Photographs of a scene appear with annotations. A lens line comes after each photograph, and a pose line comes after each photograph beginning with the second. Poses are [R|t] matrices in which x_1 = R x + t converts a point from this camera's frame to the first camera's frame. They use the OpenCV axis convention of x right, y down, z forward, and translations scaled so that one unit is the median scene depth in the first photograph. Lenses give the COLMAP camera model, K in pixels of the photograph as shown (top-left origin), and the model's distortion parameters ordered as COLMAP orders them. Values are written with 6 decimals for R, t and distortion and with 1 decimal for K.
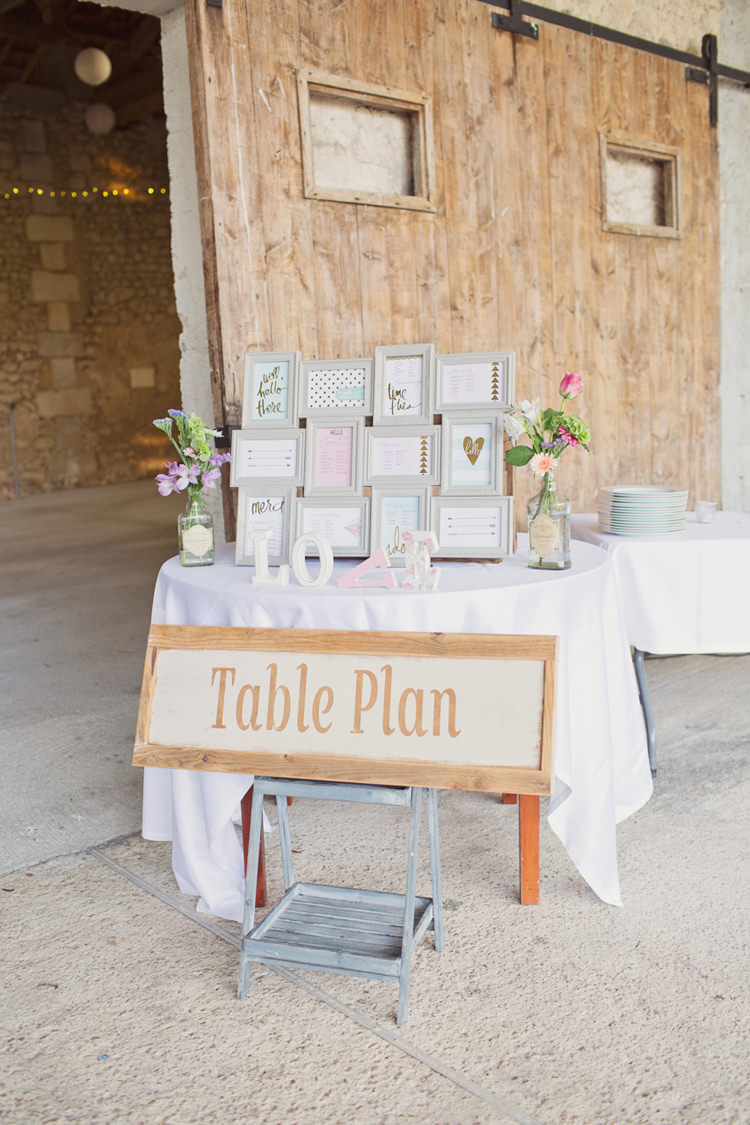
lens RADIAL K [[1119.4, 0, 375.0], [0, 1119.4, 562.5], [0, 0, 1]] dist [-0.123181, 0.167666]
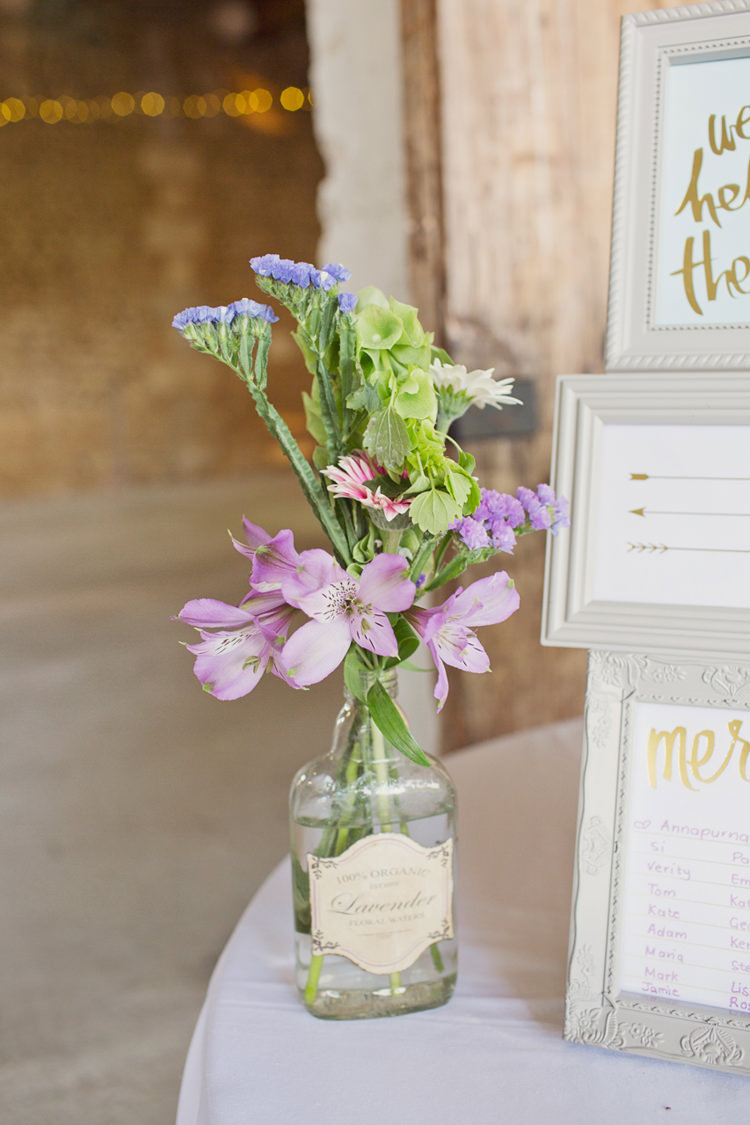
lens RADIAL K [[1119.4, 0, 375.0], [0, 1119.4, 562.5], [0, 0, 1]] dist [-0.123181, 0.167666]
pose [[0.991916, 0.029144, -0.123508, -0.137637], [-0.027651, 0.999523, 0.013790, -0.086679], [0.123851, -0.010263, 0.992248, 0.800831]]
